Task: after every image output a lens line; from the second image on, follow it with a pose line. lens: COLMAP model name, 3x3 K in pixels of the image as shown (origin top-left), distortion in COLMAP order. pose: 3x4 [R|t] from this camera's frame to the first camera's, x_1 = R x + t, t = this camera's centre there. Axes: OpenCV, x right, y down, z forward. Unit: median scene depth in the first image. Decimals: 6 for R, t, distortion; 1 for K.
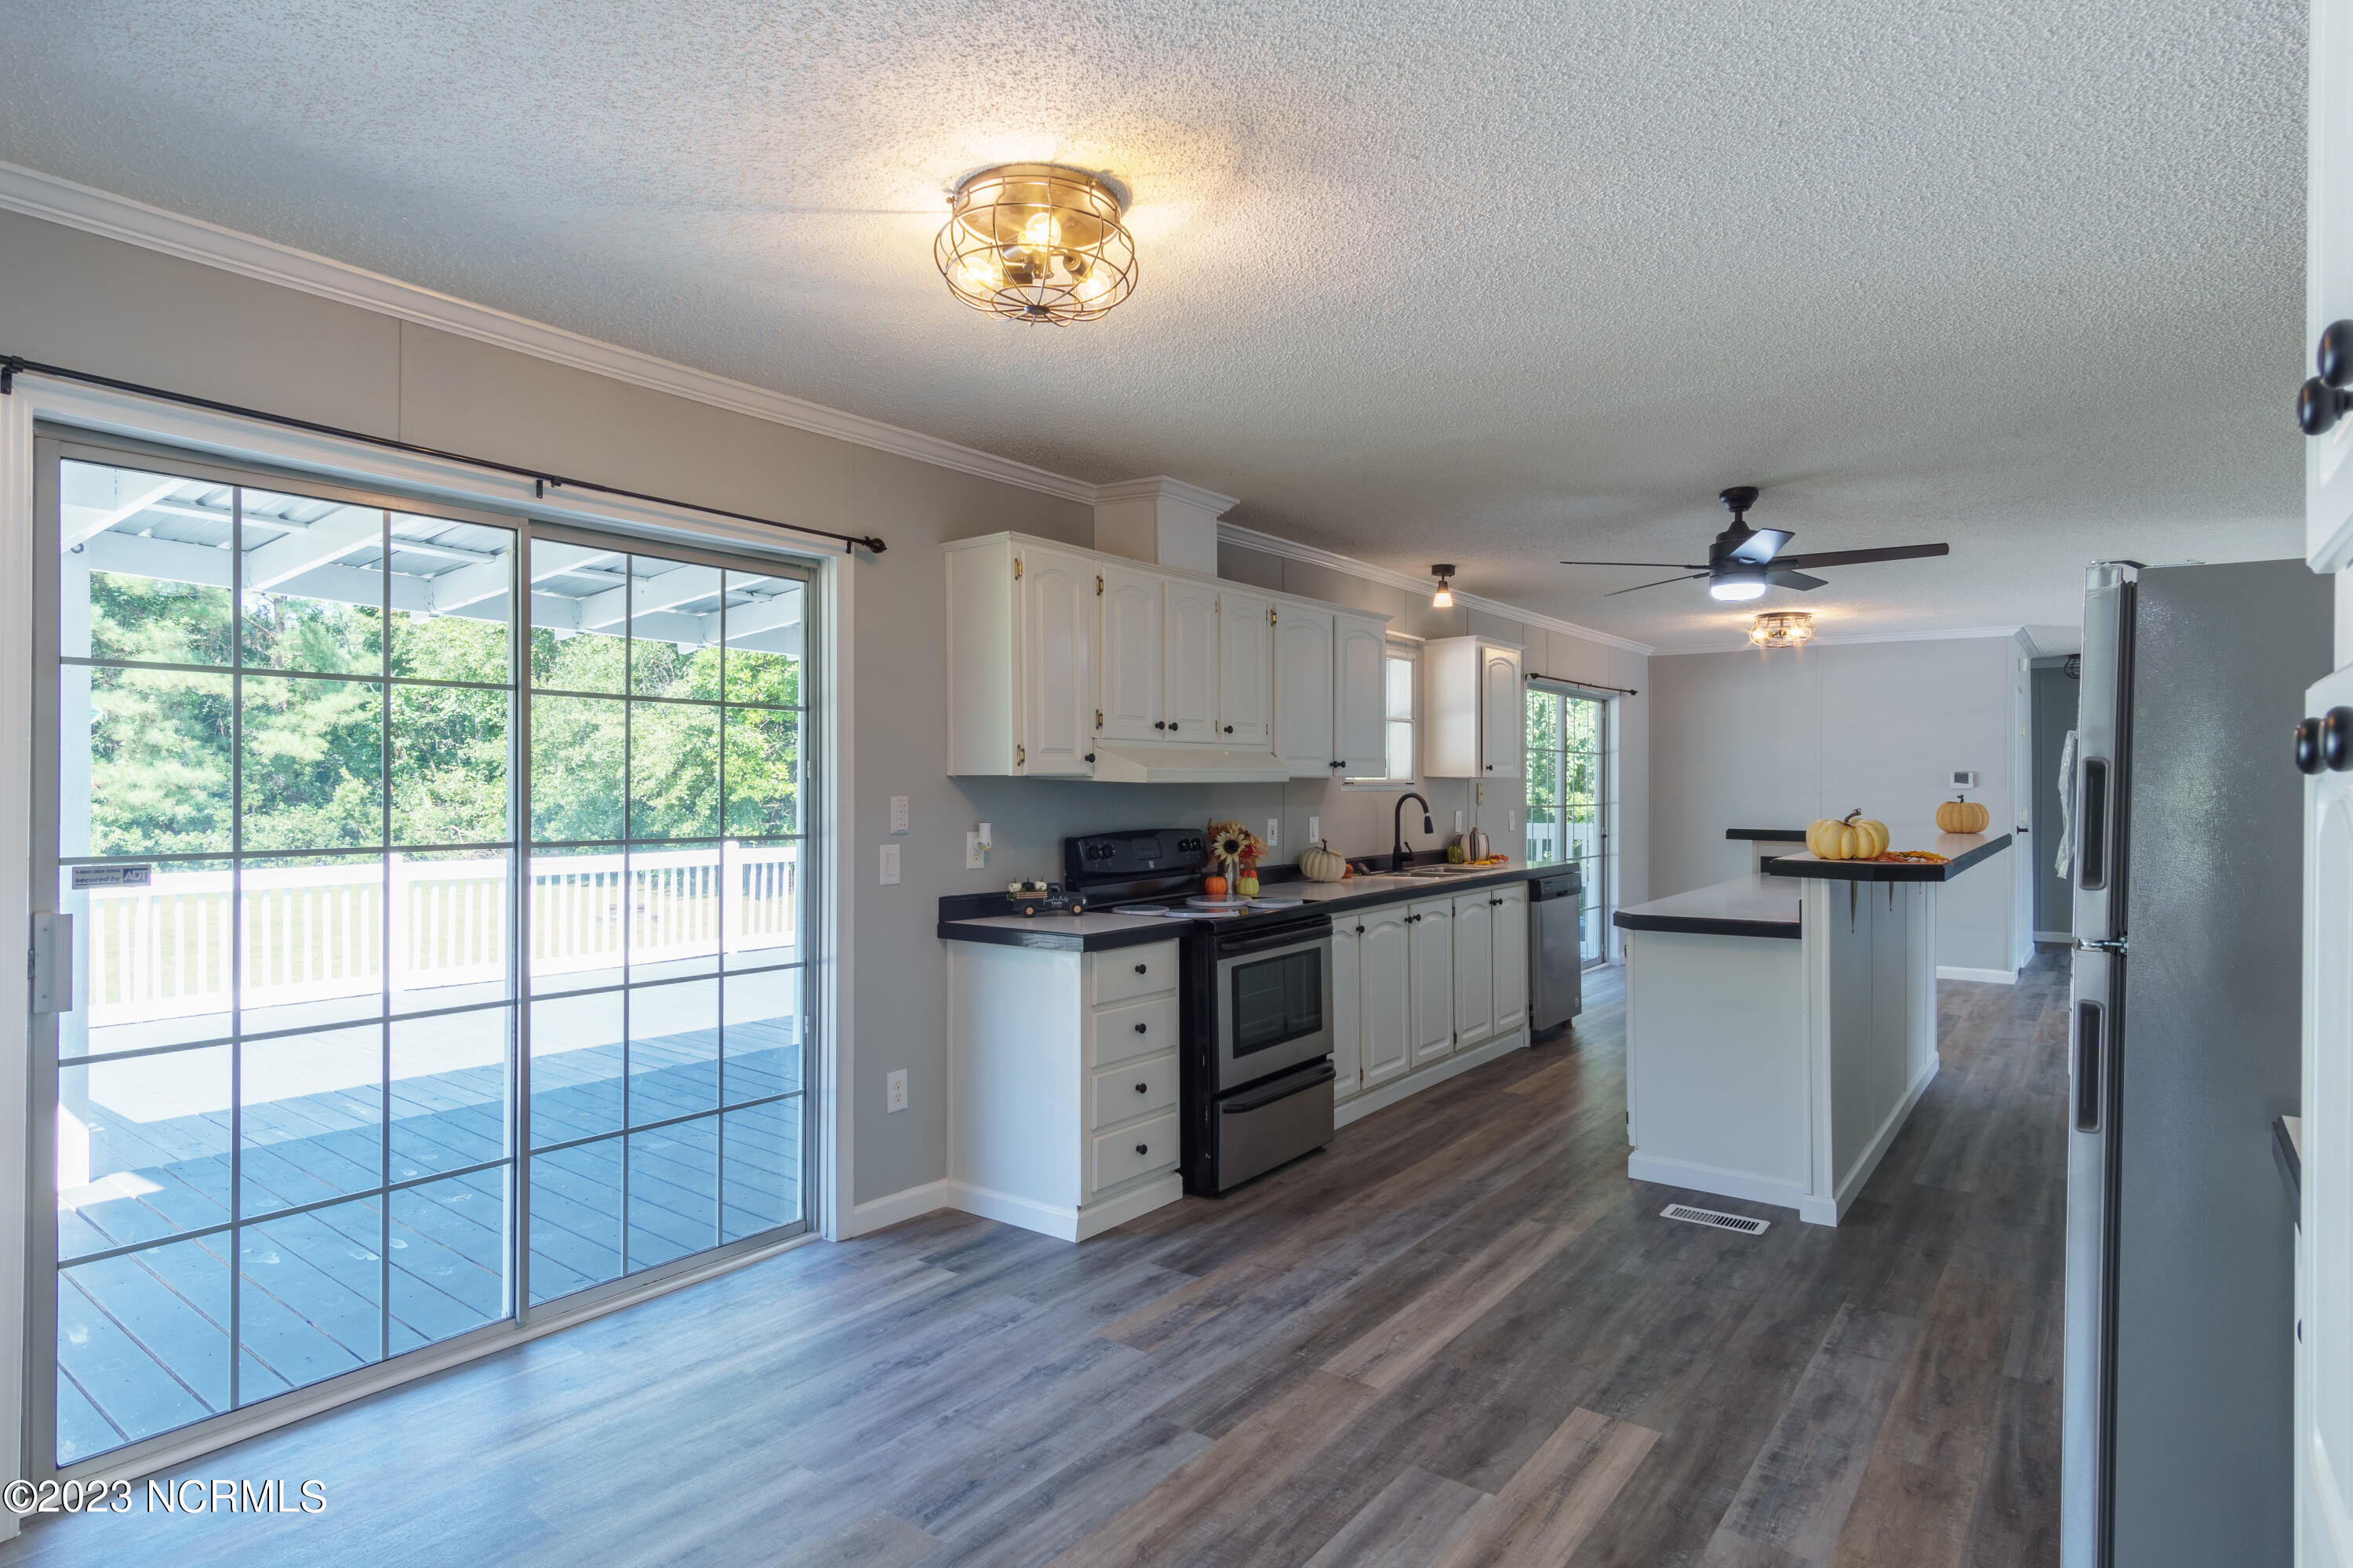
lens RADIAL K [[1254.5, 0, 1177.1], [0, 1254.5, 790.6], [0, 0, 1]] dist [0.000531, 0.000054]
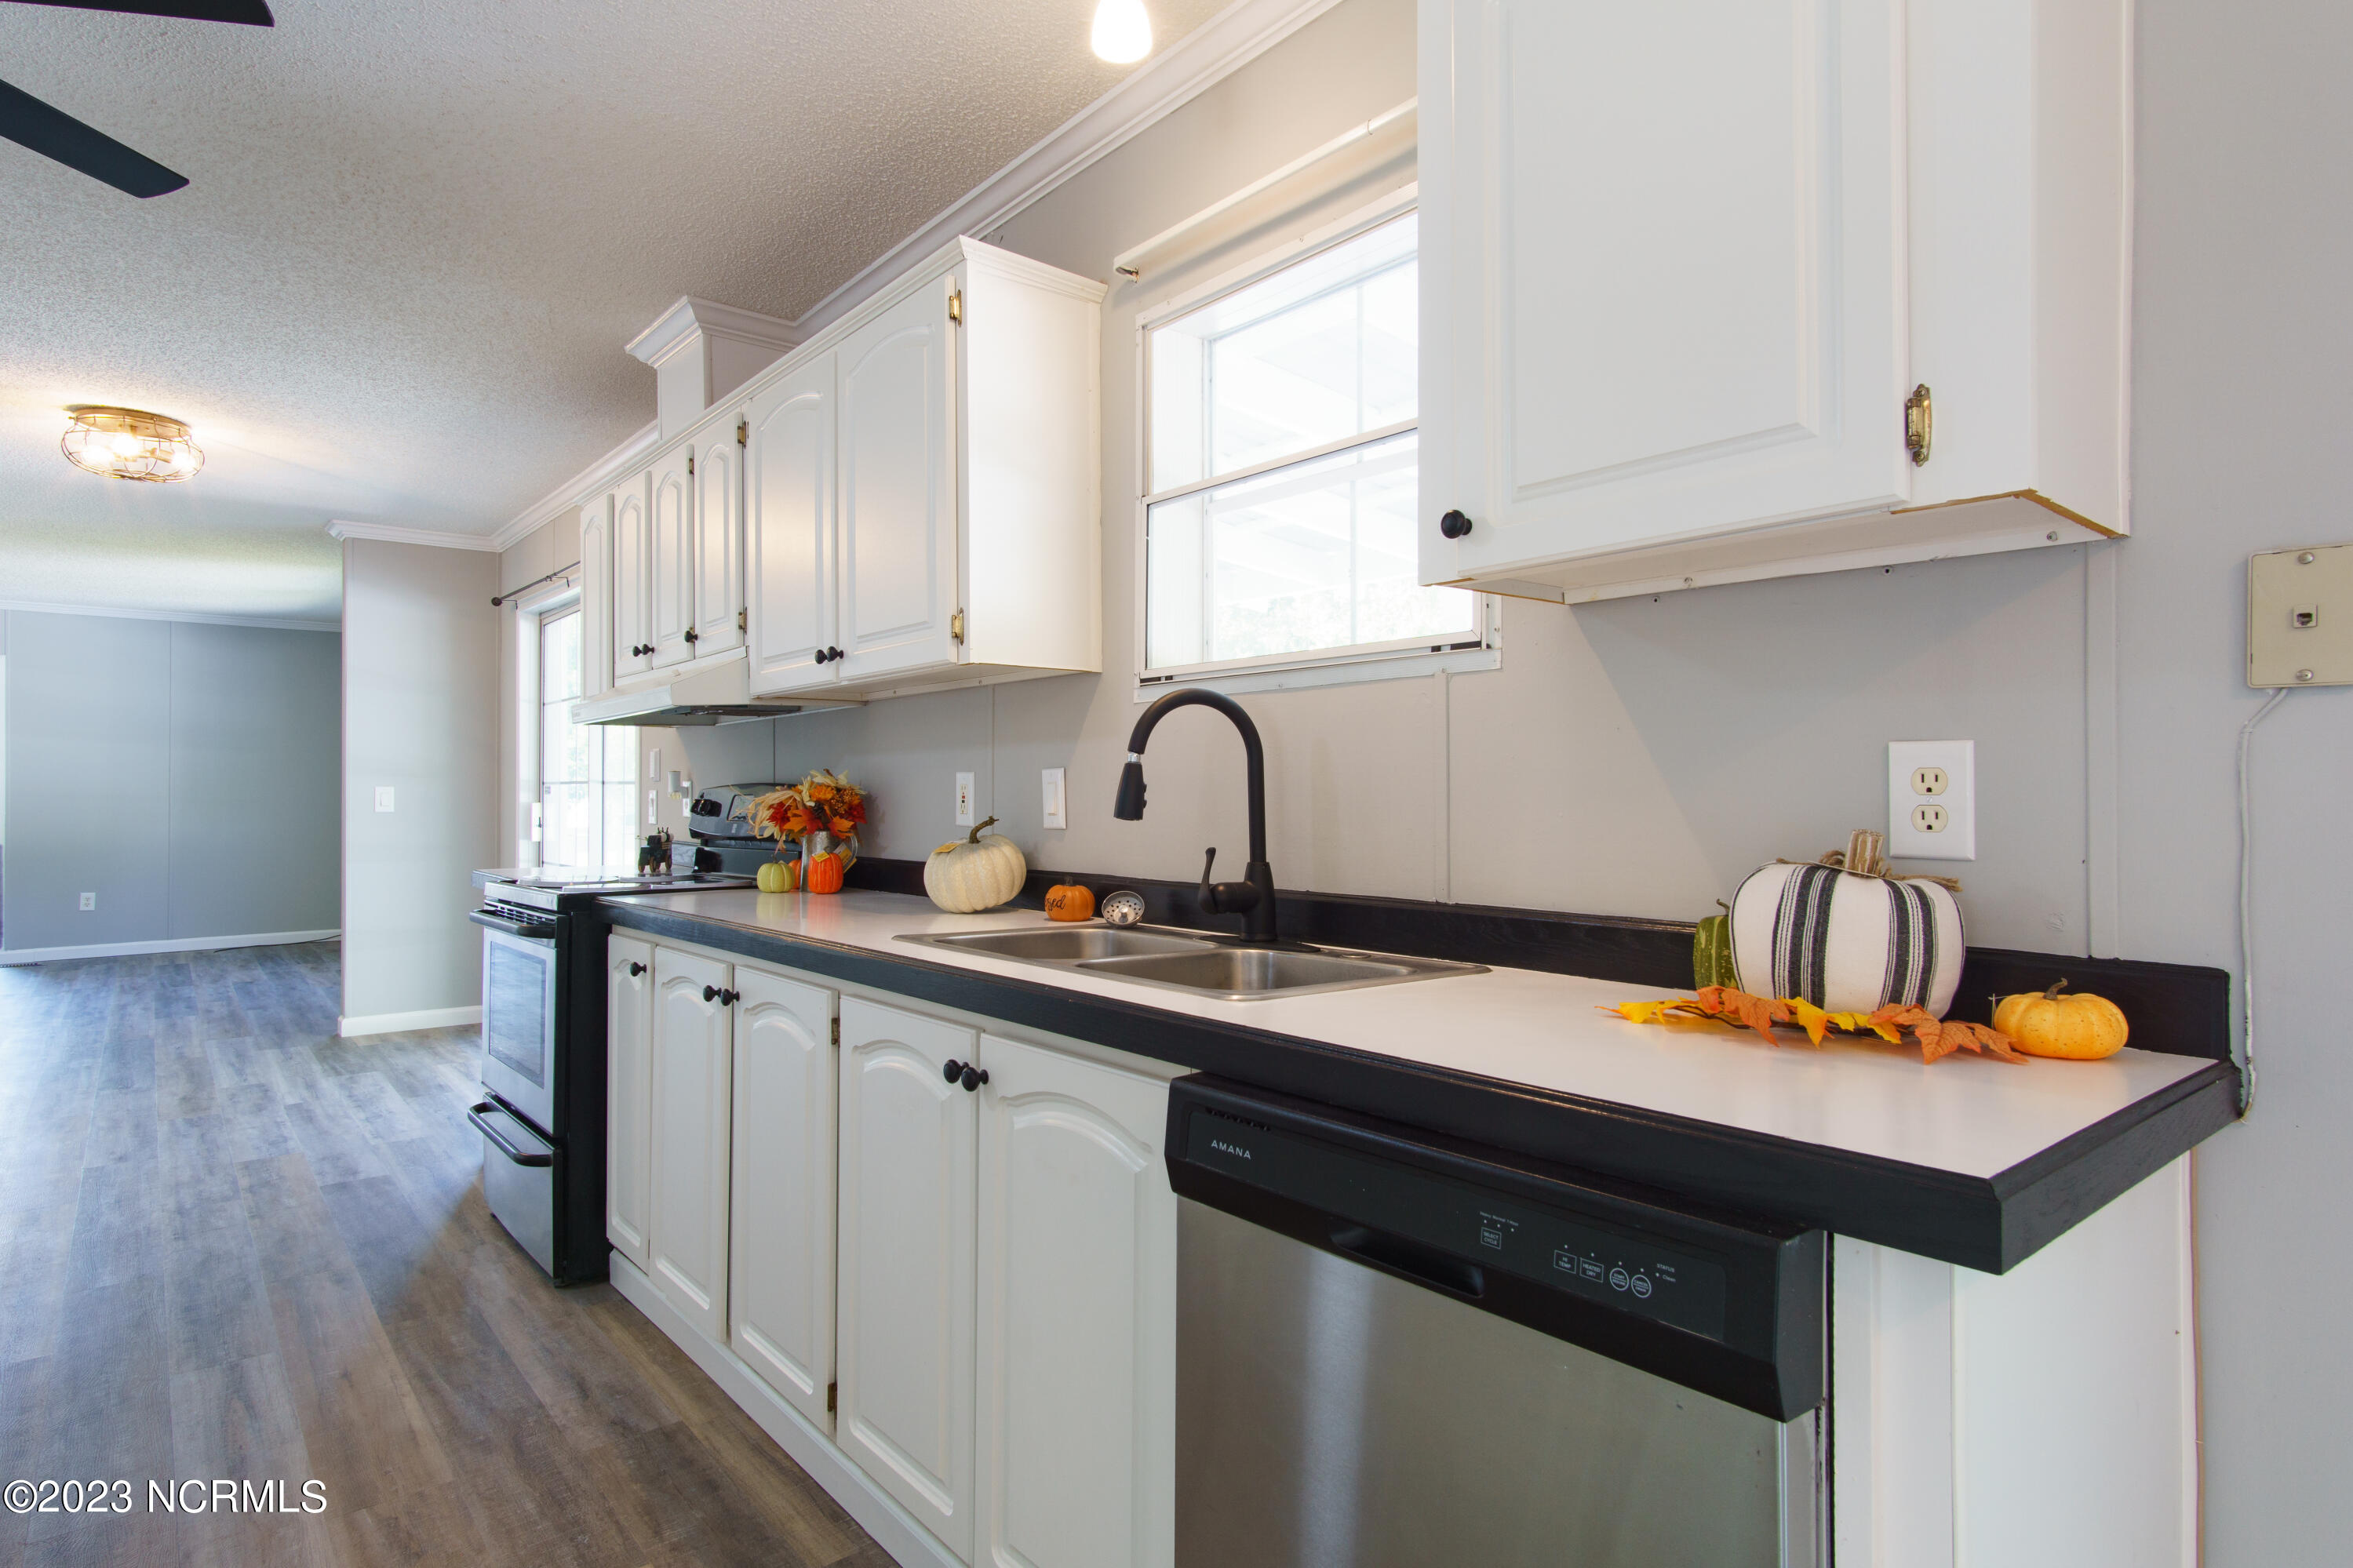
lens RADIAL K [[1250.0, 0, 1165.0], [0, 1250.0, 782.9], [0, 0, 1]] dist [0.004300, 0.002328]
pose [[-0.229545, -0.006572, -0.973276, 0.664441], [-0.004951, 0.999972, -0.005585, 0.036158], [0.973285, 0.003537, -0.229571, 1.447787]]
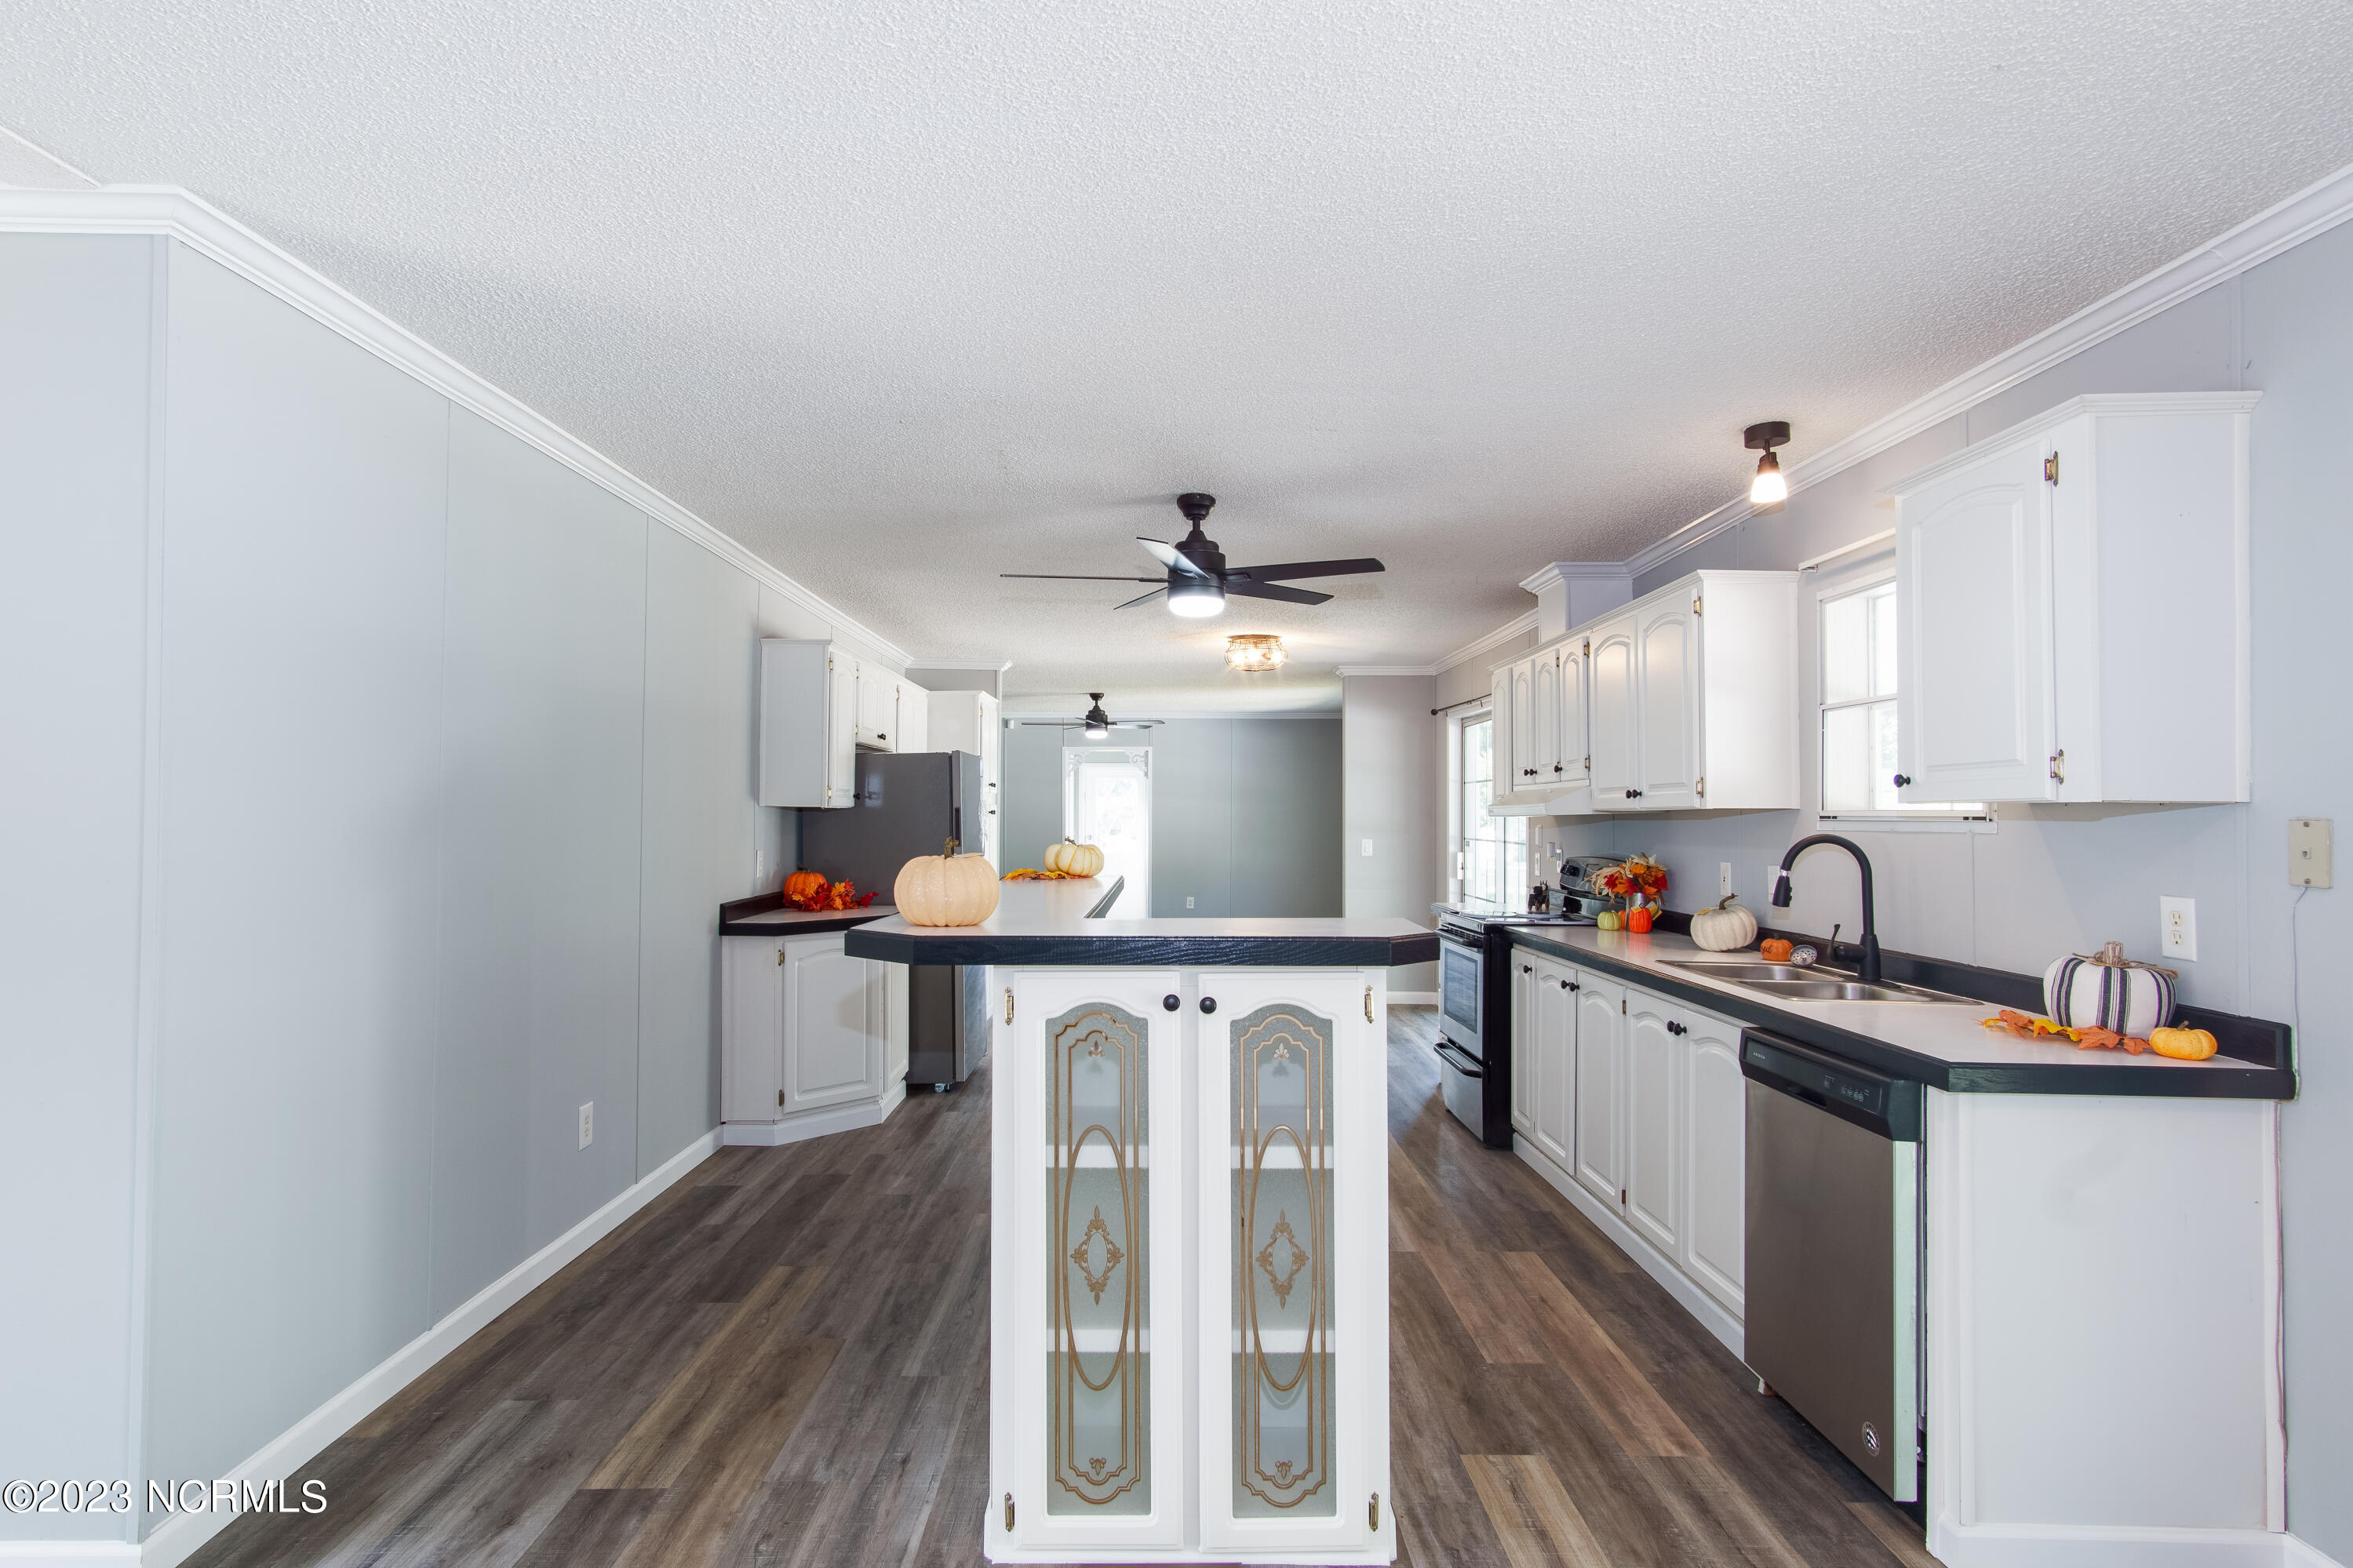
lens RADIAL K [[1250.0, 0, 1165.0], [0, 1250.0, 782.9], [0, 0, 1]] dist [0.004300, 0.002328]
pose [[-0.792474, -0.017532, -0.609653, 1.023617], [-0.007405, 0.999790, -0.019126, -0.011325], [0.609860, -0.010642, -0.792438, 1.713747]]
